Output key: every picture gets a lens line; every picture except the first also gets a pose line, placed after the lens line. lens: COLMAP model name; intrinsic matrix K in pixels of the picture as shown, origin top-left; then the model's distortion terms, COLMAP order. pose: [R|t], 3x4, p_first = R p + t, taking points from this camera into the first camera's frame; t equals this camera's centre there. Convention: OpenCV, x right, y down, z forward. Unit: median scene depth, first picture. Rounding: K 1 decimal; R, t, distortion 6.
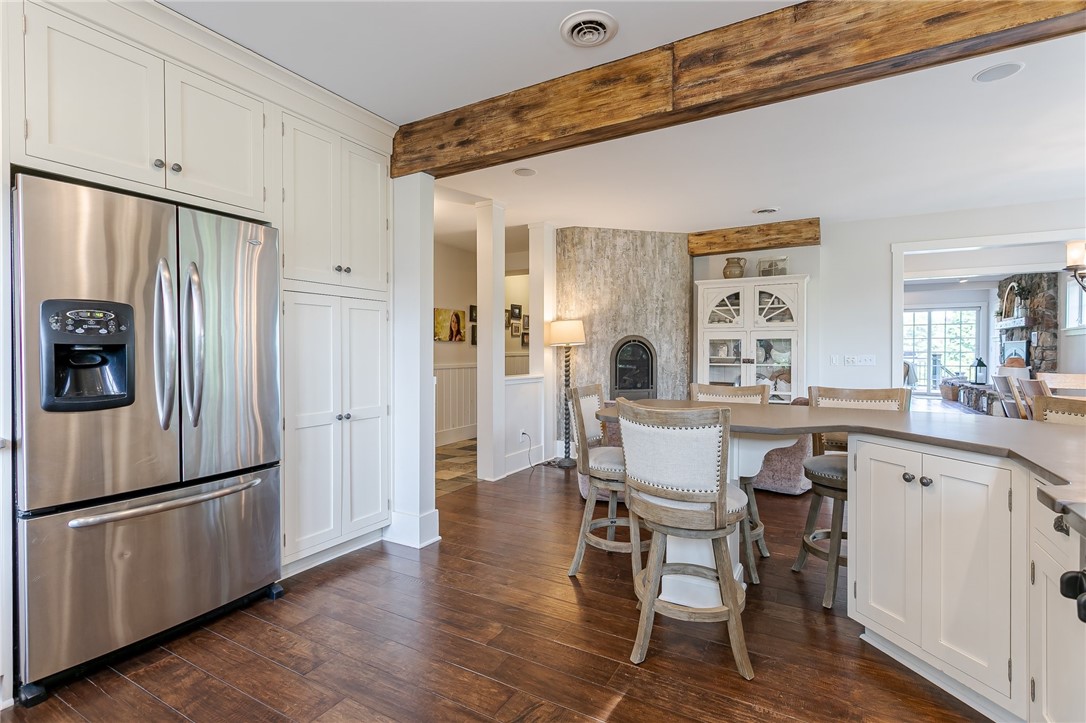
lens RADIAL K [[511.3, 0, 537.9], [0, 511.3, 360.2], [0, 0, 1]] dist [0.001466, 0.000381]
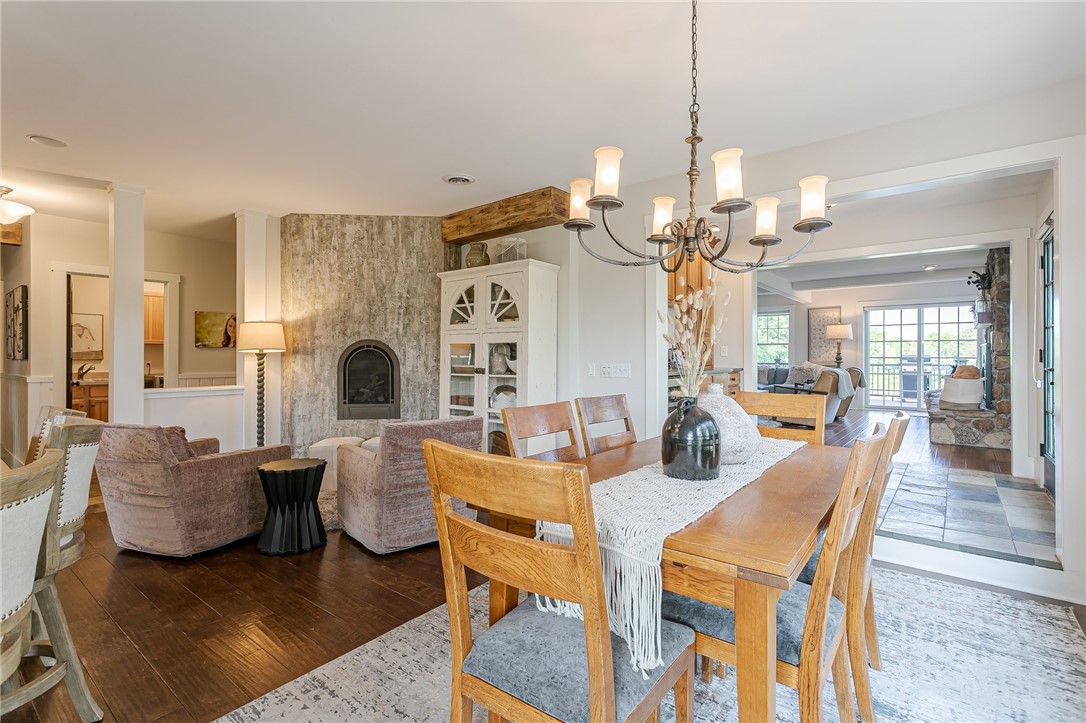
lens RADIAL K [[511.3, 0, 540.1], [0, 511.3, 360.8], [0, 0, 1]] dist [0.001466, 0.000381]
pose [[0.987205, -0.000325, -0.159457, 0.609691], [-0.001237, 0.999952, -0.009697, -0.006134], [0.159452, 0.009770, 0.987157, 0.216230]]
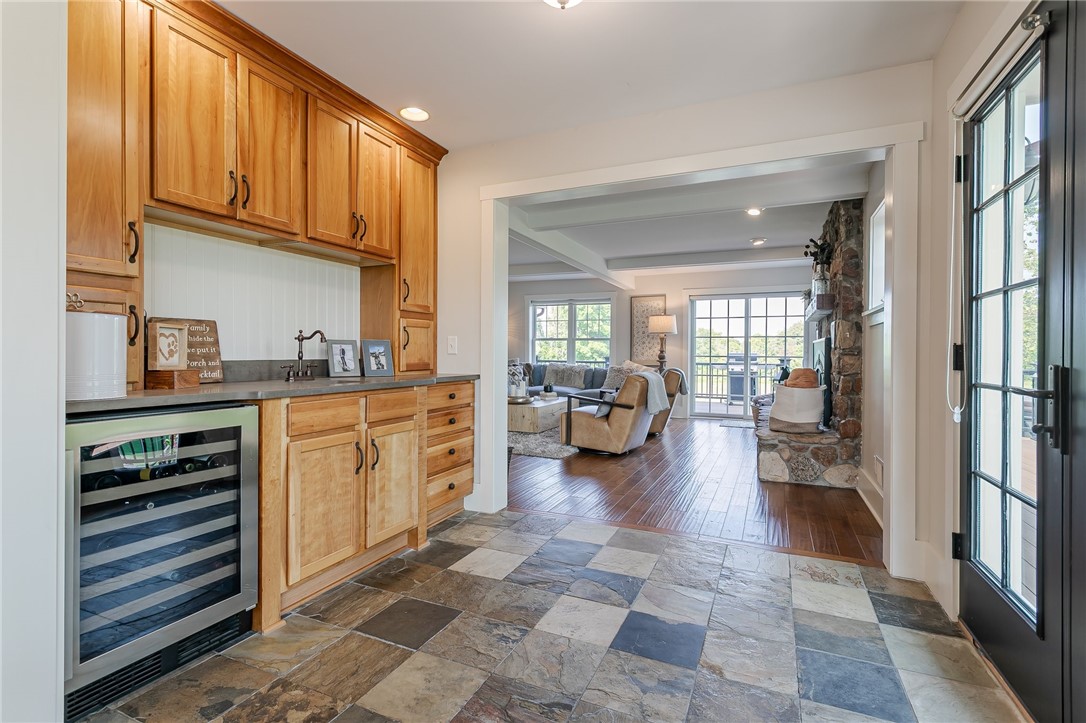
lens RADIAL K [[511.3, 0, 548.5], [0, 511.3, 361.8], [0, 0, 1]] dist [0.001466, 0.000381]
pose [[0.994158, 0.004158, 0.107852, 0.857519], [-0.004038, 0.999991, -0.001337, -0.015286], [-0.107856, 0.000893, 0.994166, 0.693308]]
